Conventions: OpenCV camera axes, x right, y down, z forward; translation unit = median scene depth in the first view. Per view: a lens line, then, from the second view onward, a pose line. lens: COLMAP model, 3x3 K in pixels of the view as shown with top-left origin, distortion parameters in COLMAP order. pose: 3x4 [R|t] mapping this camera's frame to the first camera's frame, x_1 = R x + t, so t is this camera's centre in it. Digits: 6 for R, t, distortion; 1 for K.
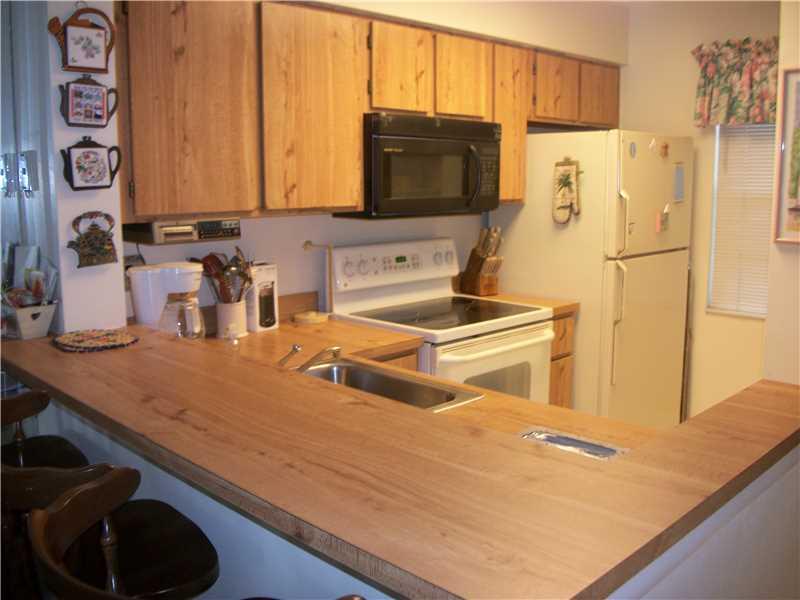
lens RADIAL K [[760.3, 0, 402.6], [0, 760.3, 297.3], [0, 0, 1]] dist [-0.094816, 0.007060]
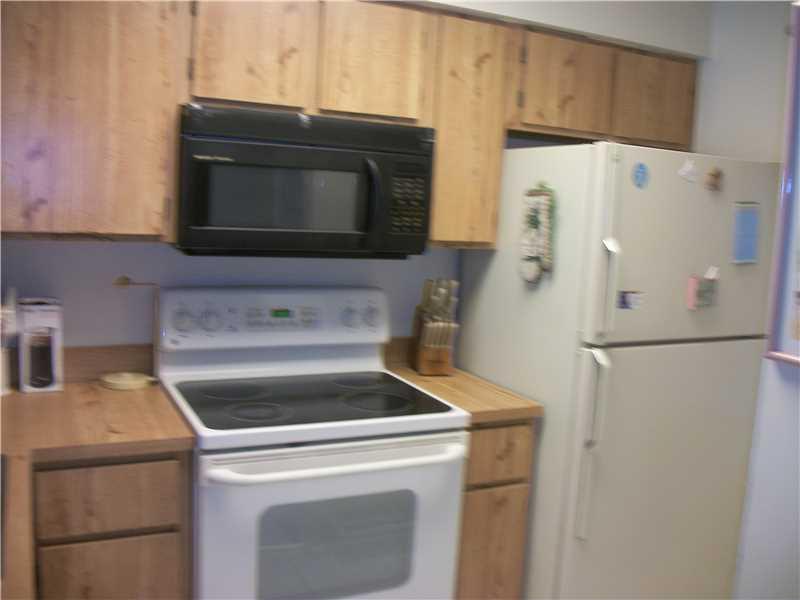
lens RADIAL K [[760.3, 0, 402.6], [0, 760.3, 297.3], [0, 0, 1]] dist [-0.094816, 0.007060]
pose [[0.945680, 0.093486, -0.311368, 0.323144], [-0.105617, 0.994157, -0.022291, -0.060294], [0.307465, 0.053966, 0.950028, 0.346312]]
